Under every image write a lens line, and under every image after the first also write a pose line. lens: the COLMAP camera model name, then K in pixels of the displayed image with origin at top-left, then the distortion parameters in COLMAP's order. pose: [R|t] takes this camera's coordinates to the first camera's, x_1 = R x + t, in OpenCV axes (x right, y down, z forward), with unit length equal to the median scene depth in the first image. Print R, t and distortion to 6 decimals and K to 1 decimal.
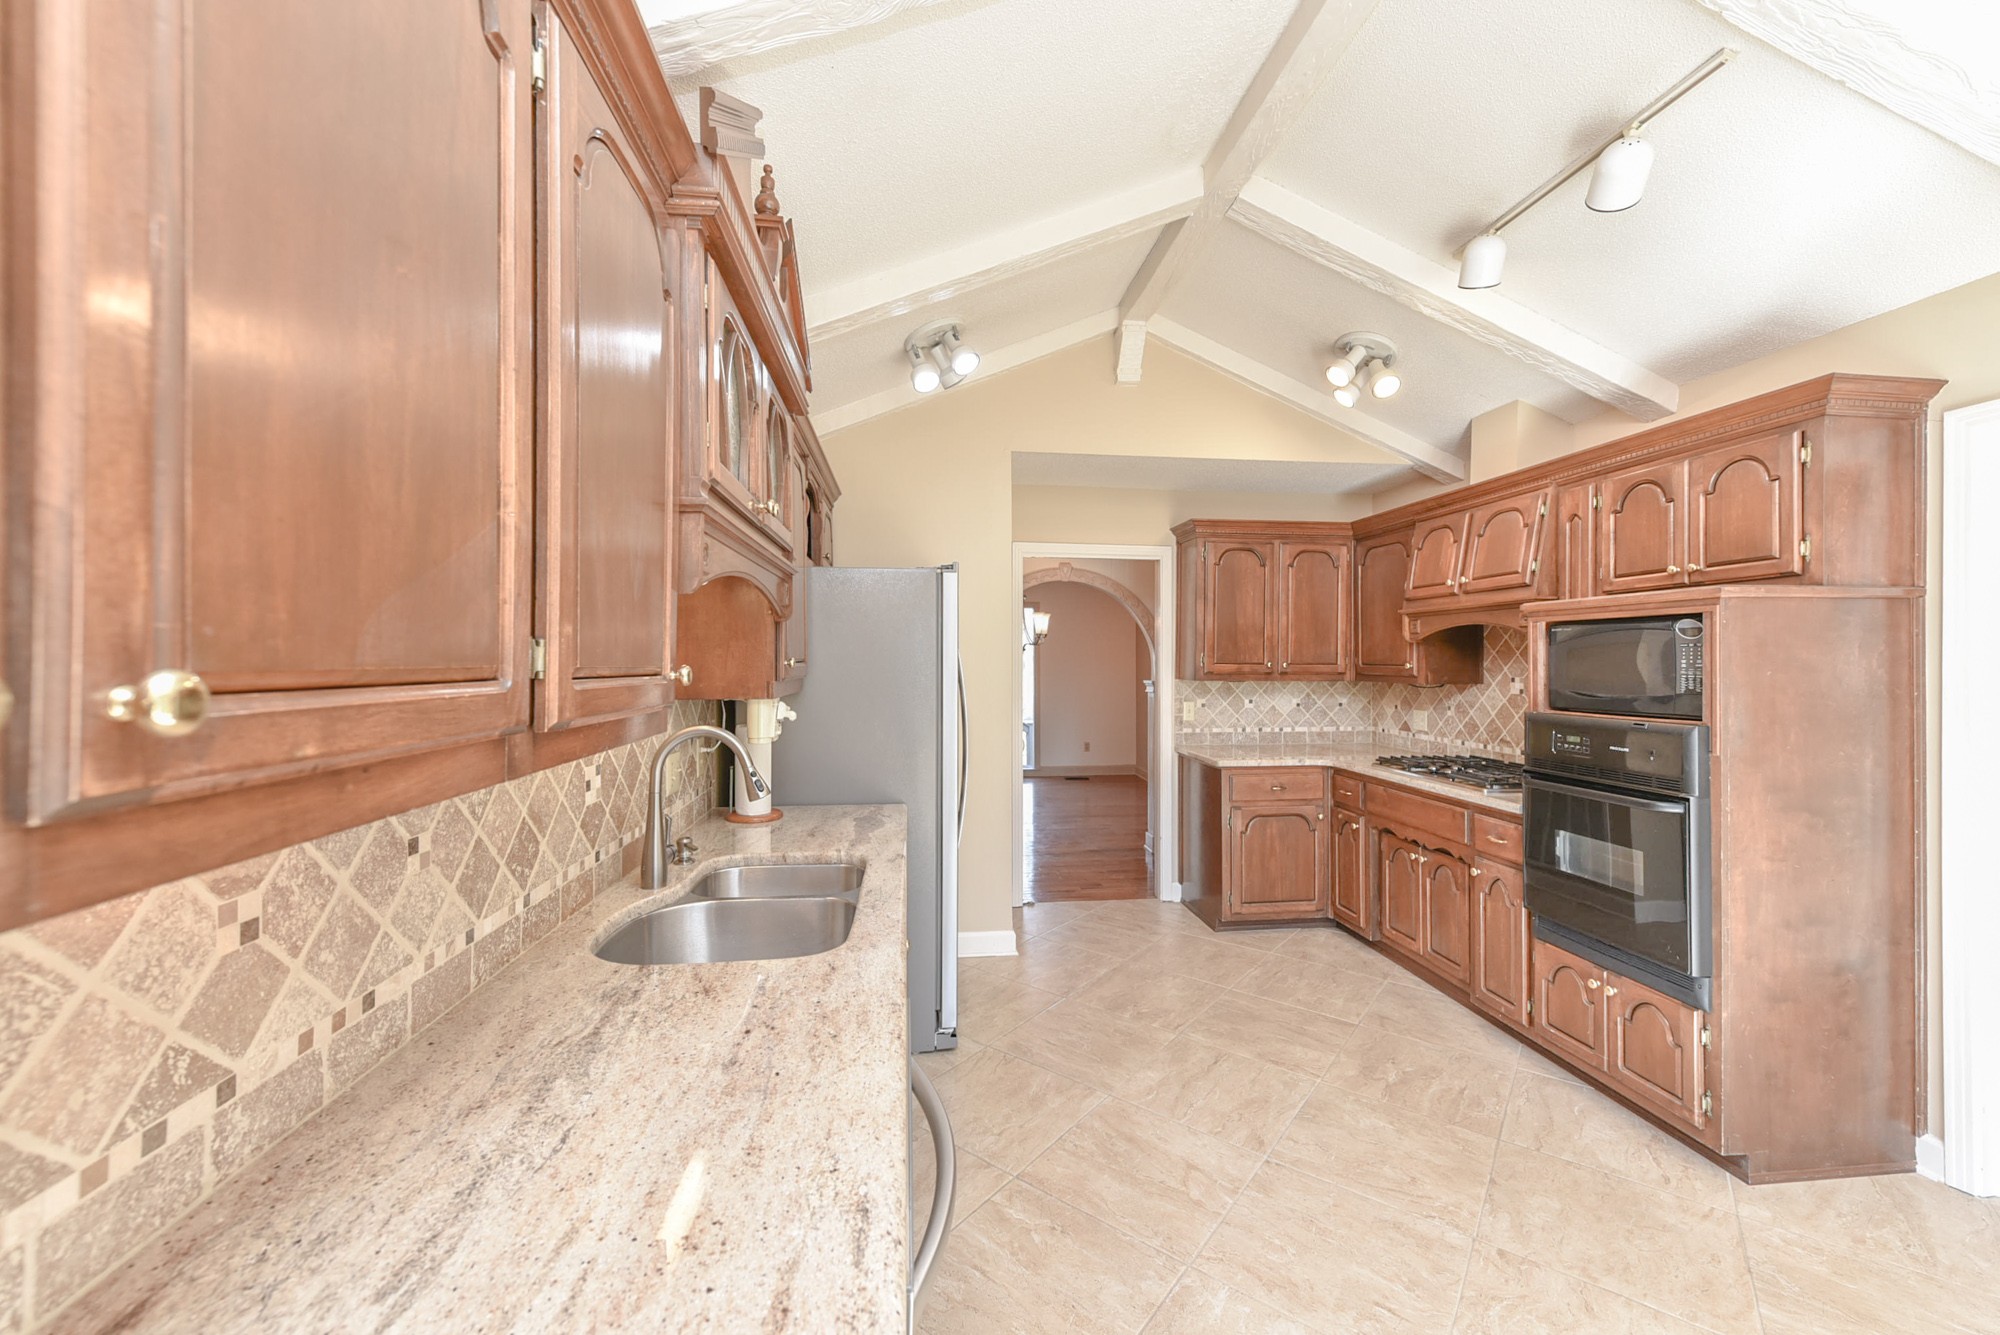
lens RADIAL K [[787.0, 0, 996.9], [0, 787.0, 660.4], [0, 0, 1]] dist [0.004339, 0.000430]
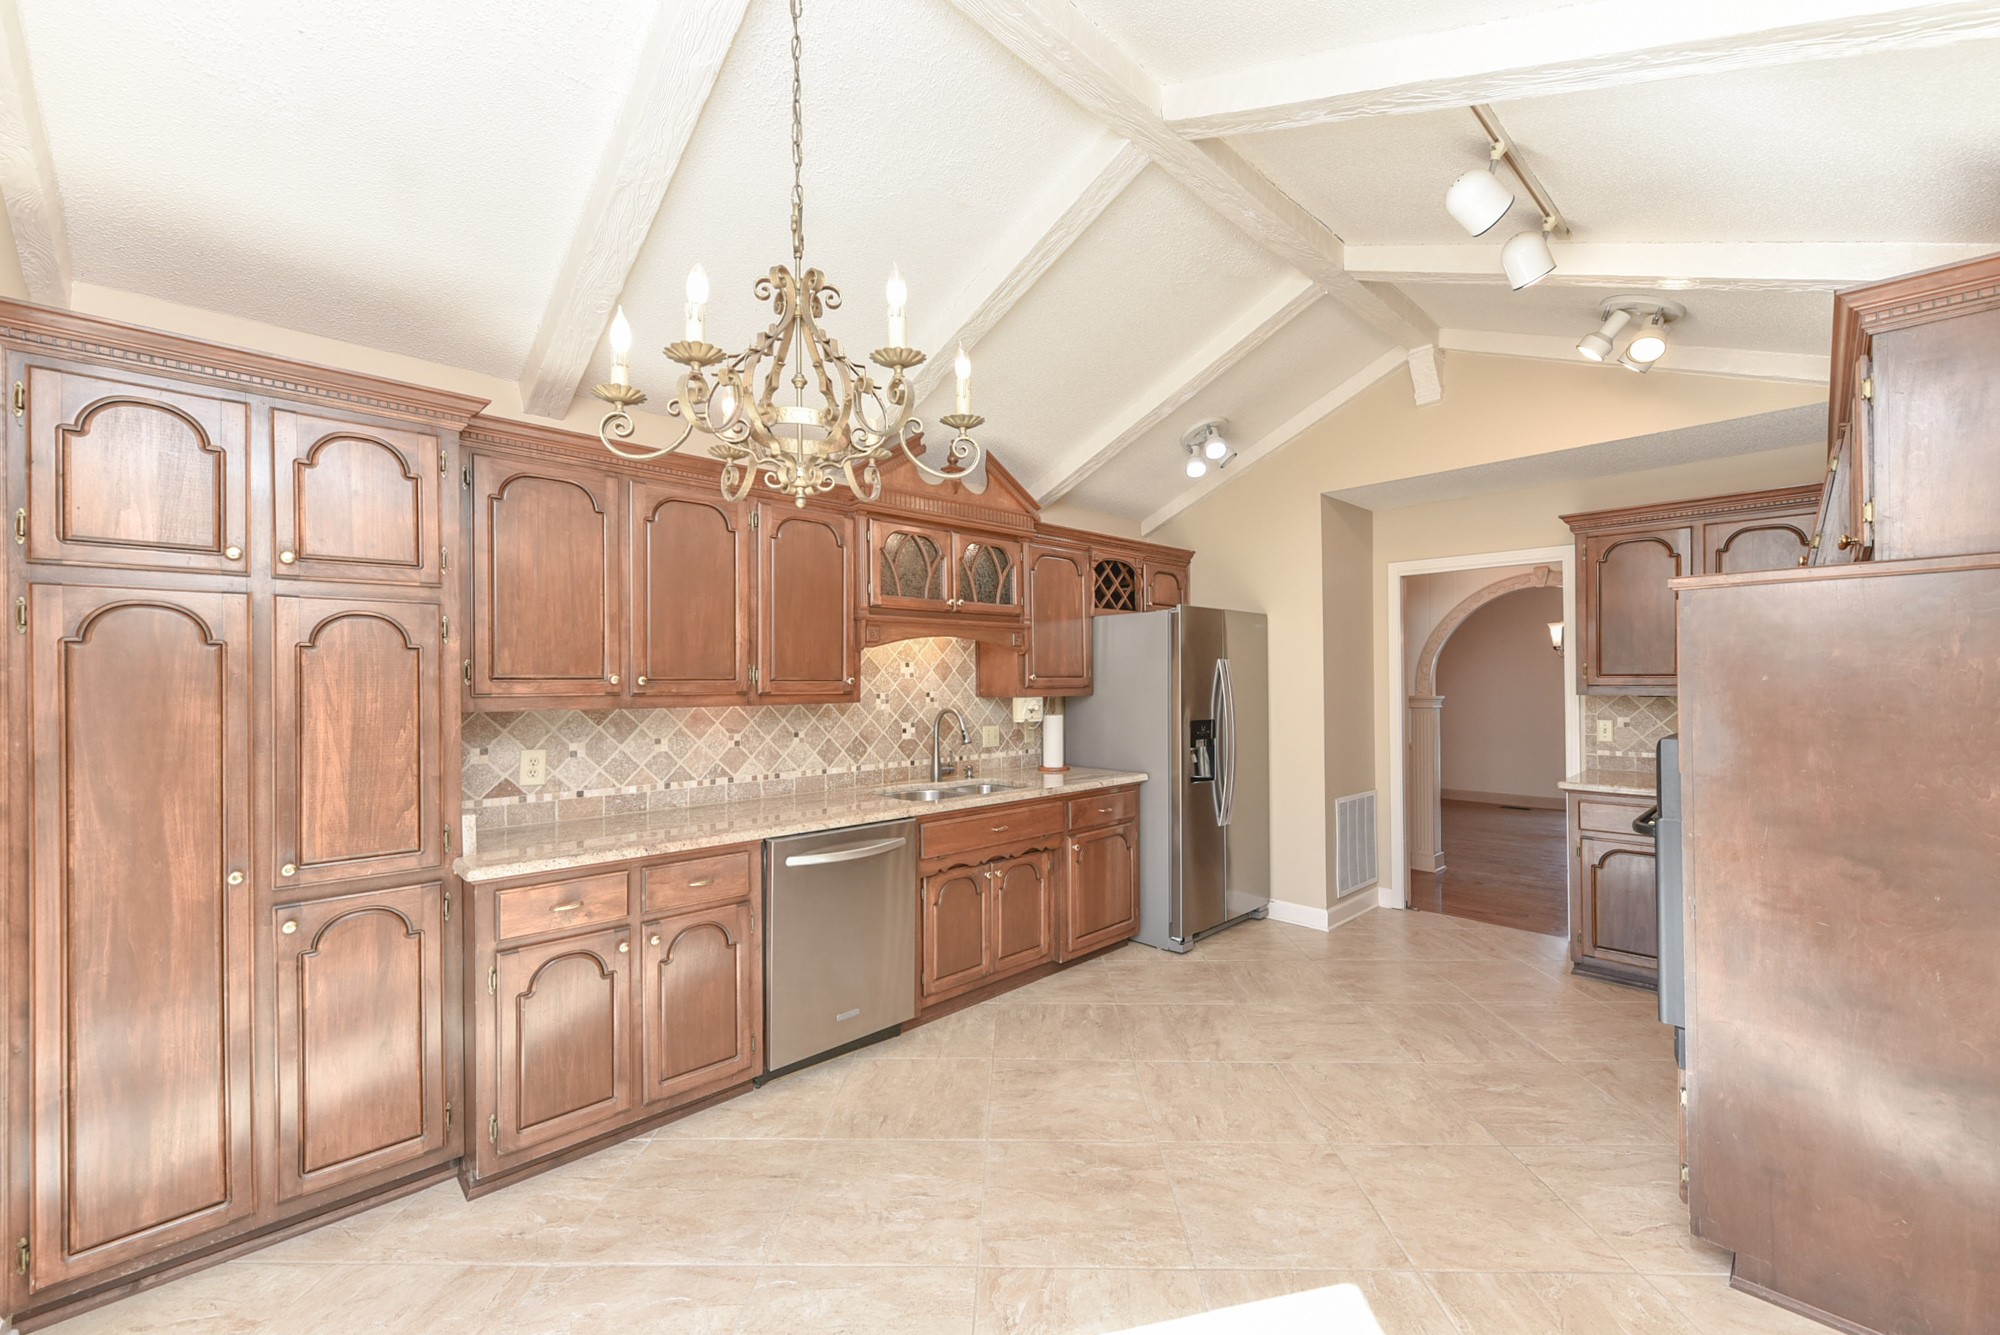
lens RADIAL K [[787.0, 0, 990.9], [0, 787.0, 679.1], [0, 0, 1]] dist [0.004339, 0.000430]
pose [[0.593045, -0.008275, -0.805127, 1.246932], [0.006453, 0.999964, -0.005525, 0.018633], [0.805143, -0.001919, 0.593077, -0.136856]]
